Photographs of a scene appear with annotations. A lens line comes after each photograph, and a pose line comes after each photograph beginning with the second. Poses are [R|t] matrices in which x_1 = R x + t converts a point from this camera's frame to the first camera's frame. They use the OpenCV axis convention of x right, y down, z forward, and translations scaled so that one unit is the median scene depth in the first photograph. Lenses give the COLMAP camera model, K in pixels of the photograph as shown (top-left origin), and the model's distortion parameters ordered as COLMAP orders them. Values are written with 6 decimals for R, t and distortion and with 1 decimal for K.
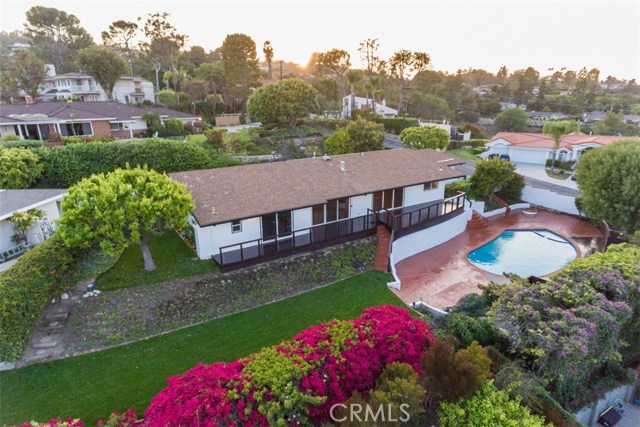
lens RADIAL K [[396.7, 0, 320.0], [0, 396.7, 213.5], [0, 0, 1]] dist [0.020058, -0.000094]
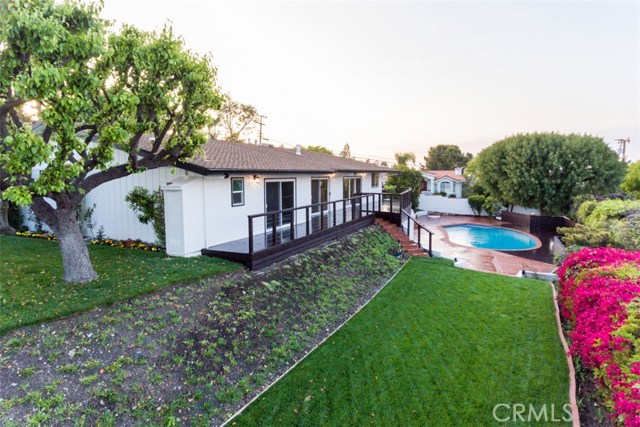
lens RADIAL K [[380.4, 0, 320.0], [0, 380.4, 213.5], [0, 0, 1]] dist [0.000672, 0.000604]
pose [[0.847925, -0.049798, 0.527773, -0.304863], [0.154313, 0.975650, -0.155865, 0.122051], [-0.507160, 0.213604, 0.834962, 0.414271]]
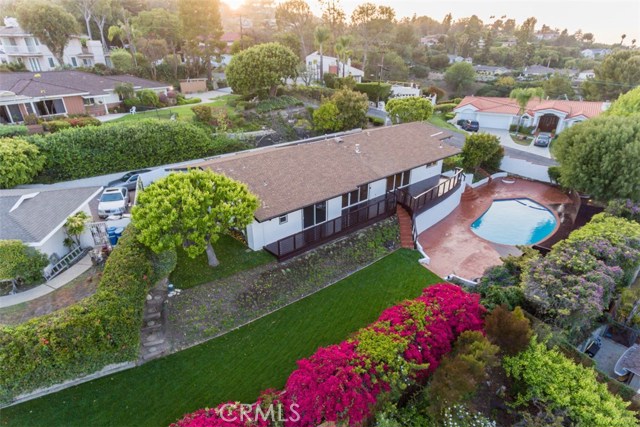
lens RADIAL K [[398.6, 0, 320.1], [0, 398.6, 246.4], [0, 0, 1]] dist [0.017489, 0.000955]
pose [[0.987261, -0.066317, 0.144628, -0.214846], [0.037976, 0.980941, 0.190559, -0.072652], [-0.154509, -0.182639, 0.970963, -0.053566]]
